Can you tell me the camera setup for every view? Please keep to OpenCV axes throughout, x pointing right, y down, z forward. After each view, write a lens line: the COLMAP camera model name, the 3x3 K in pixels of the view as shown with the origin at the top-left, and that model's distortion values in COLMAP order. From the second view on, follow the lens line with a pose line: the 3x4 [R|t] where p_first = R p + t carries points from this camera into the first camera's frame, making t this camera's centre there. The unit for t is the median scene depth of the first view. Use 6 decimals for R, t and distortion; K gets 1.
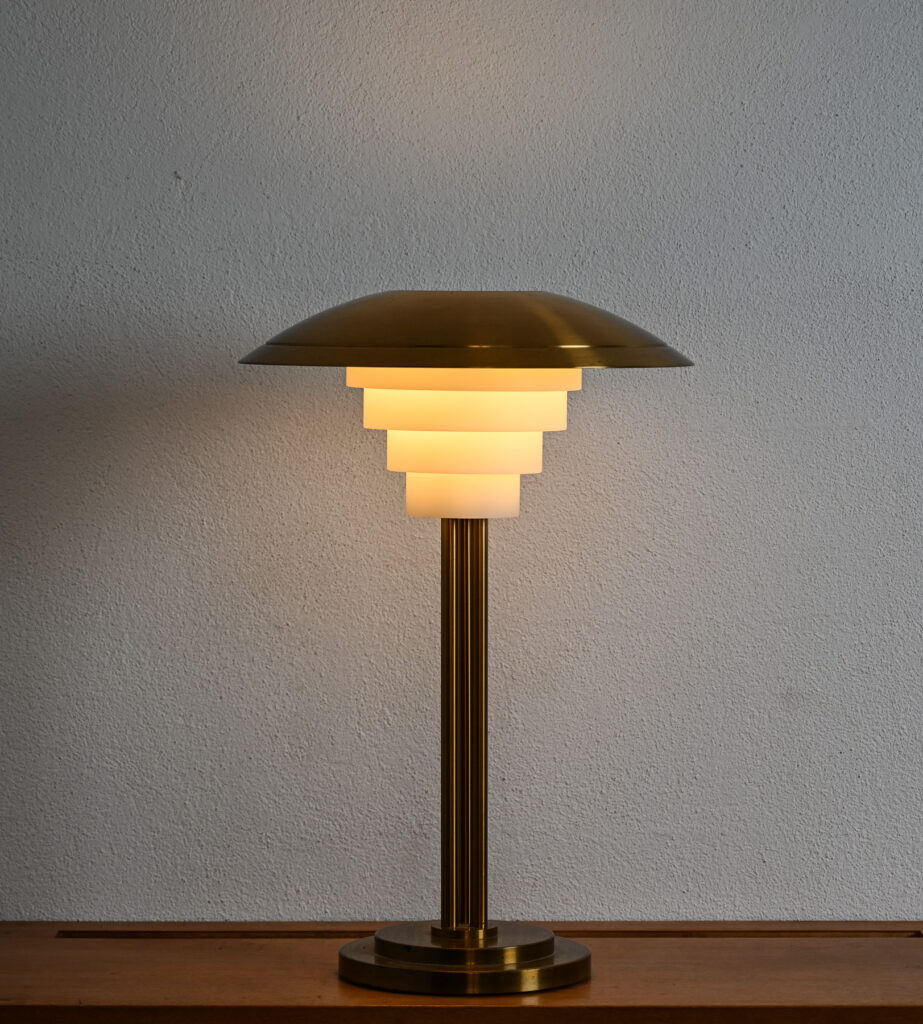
lens RADIAL K [[2351.2, 0, 450.2], [0, 2351.2, 531.7], [0, 0, 1]] dist [0.049625, 0.000000]
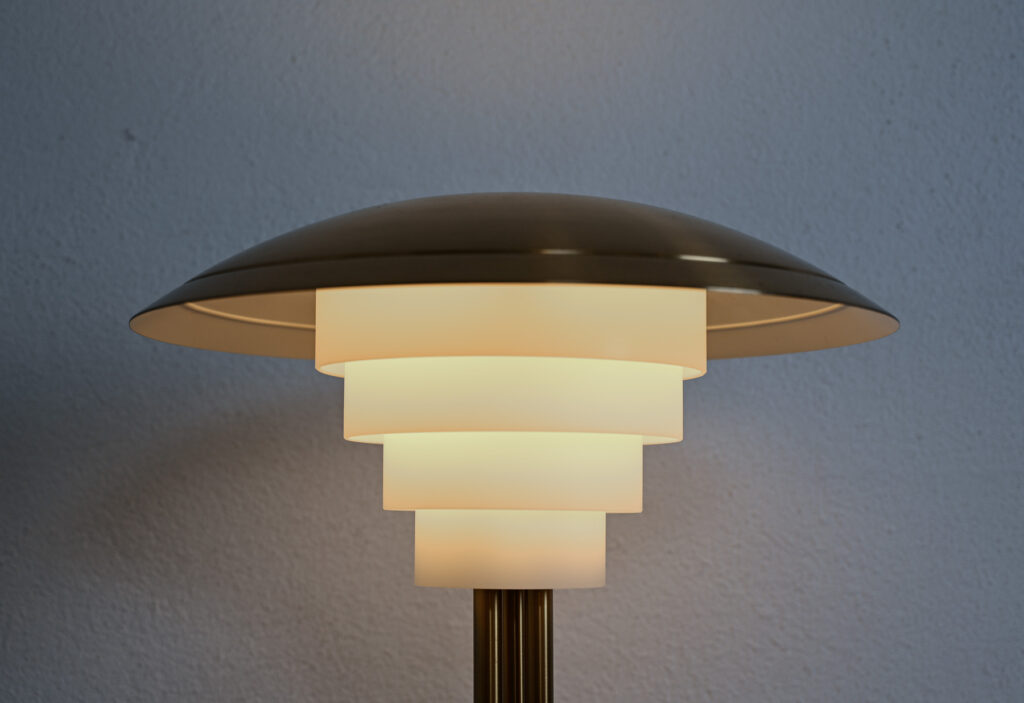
lens RADIAL K [[1970.7, 0, 523.1], [0, 1970.7, 362.7], [0, 0, 1]] dist [0.017555, 0.000000]
pose [[0.999984, -0.004770, 0.003012, 0.005803], [0.005130, 0.990981, -0.133906, 0.003306], [-0.002346, 0.133920, 0.990989, 0.393120]]
